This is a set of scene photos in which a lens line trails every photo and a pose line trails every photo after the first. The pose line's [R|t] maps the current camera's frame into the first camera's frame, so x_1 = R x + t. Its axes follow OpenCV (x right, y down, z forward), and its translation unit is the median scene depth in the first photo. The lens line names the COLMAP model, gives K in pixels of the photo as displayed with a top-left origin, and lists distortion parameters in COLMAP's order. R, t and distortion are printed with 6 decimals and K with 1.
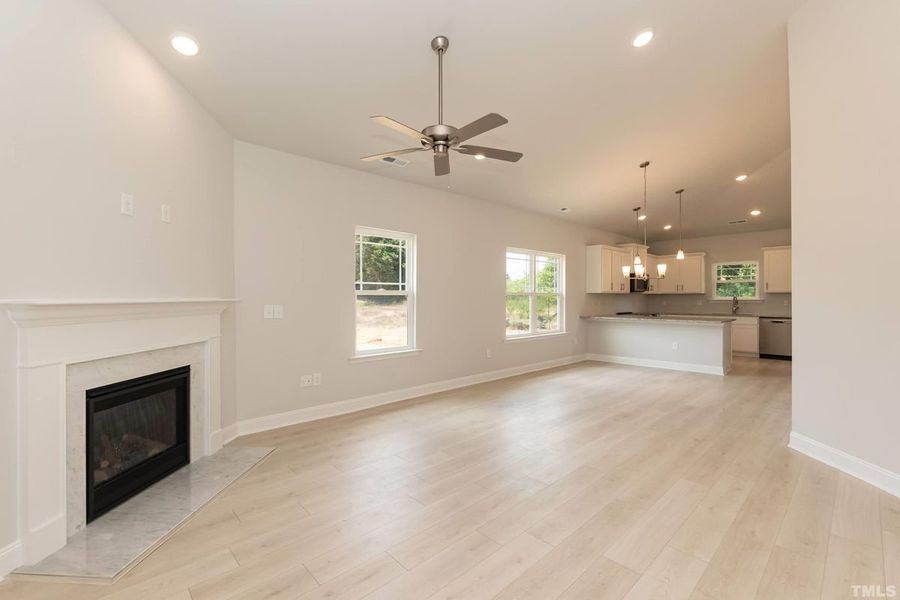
lens RADIAL K [[387.3, 0, 450.0], [0, 387.3, 303.1], [0, 0, 1]] dist [-0.002286, 0.000501]
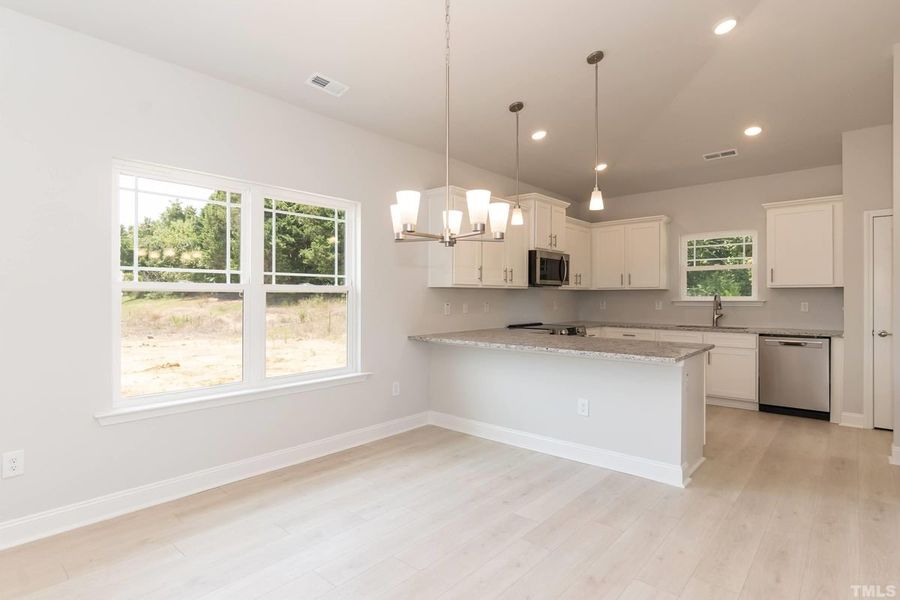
lens RADIAL K [[445.9, 0, 450.0], [0, 445.9, 300.0], [0, 0, 1]] dist [-0.016160, -0.000949]
pose [[0.996346, 0.002363, 0.085379, 0.320544], [-0.002353, 0.999997, -0.000223, -0.009285], [-0.085379, 0.000021, 0.996349, 0.425055]]
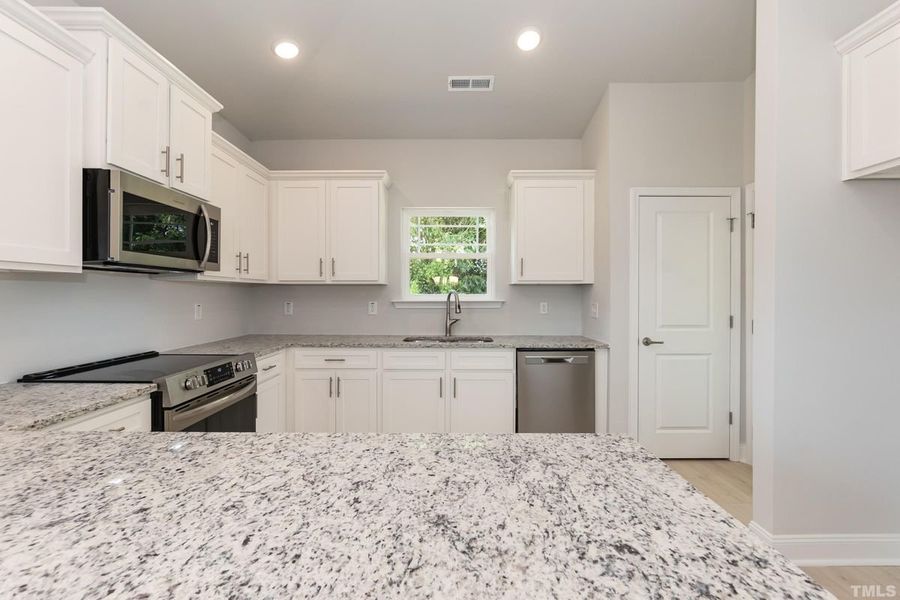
lens RADIAL K [[390.8, 0, 447.0], [0, 390.8, 290.9], [0, 0, 1]] dist [-0.003629, -0.000492]
pose [[0.692214, 0.012352, 0.721587, 0.469284], [0.001483, 0.999827, -0.018538, -0.012249], [-0.721691, 0.013903, 0.692076, 0.767639]]
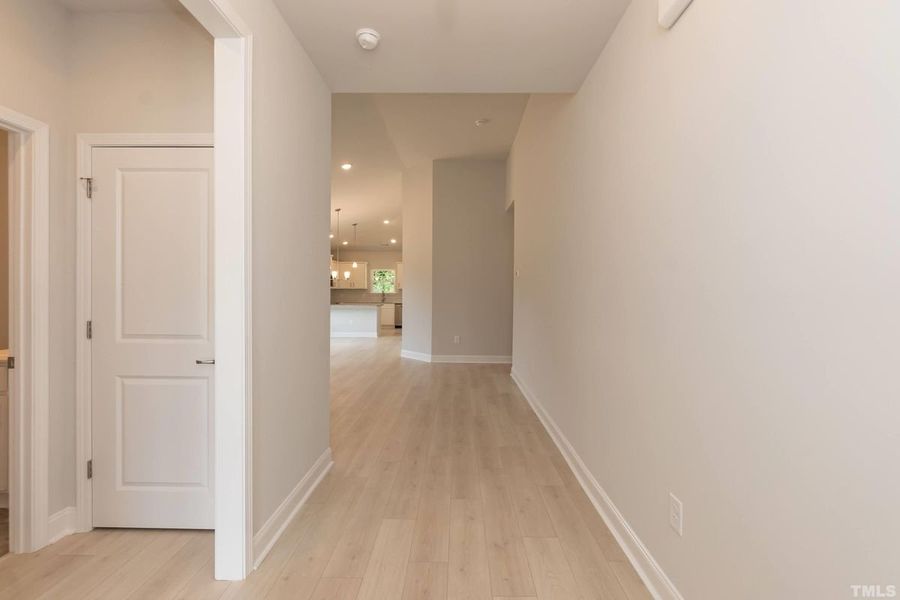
lens RADIAL K [[390.8, 0, 447.0], [0, 390.8, 290.9], [0, 0, 1]] dist [-0.003629, -0.000492]
pose [[0.701684, 0.010781, 0.712407, -0.232202], [-0.001186, 0.999902, -0.013964, 0.004417], [-0.712487, 0.008954, 0.701628, -0.325617]]
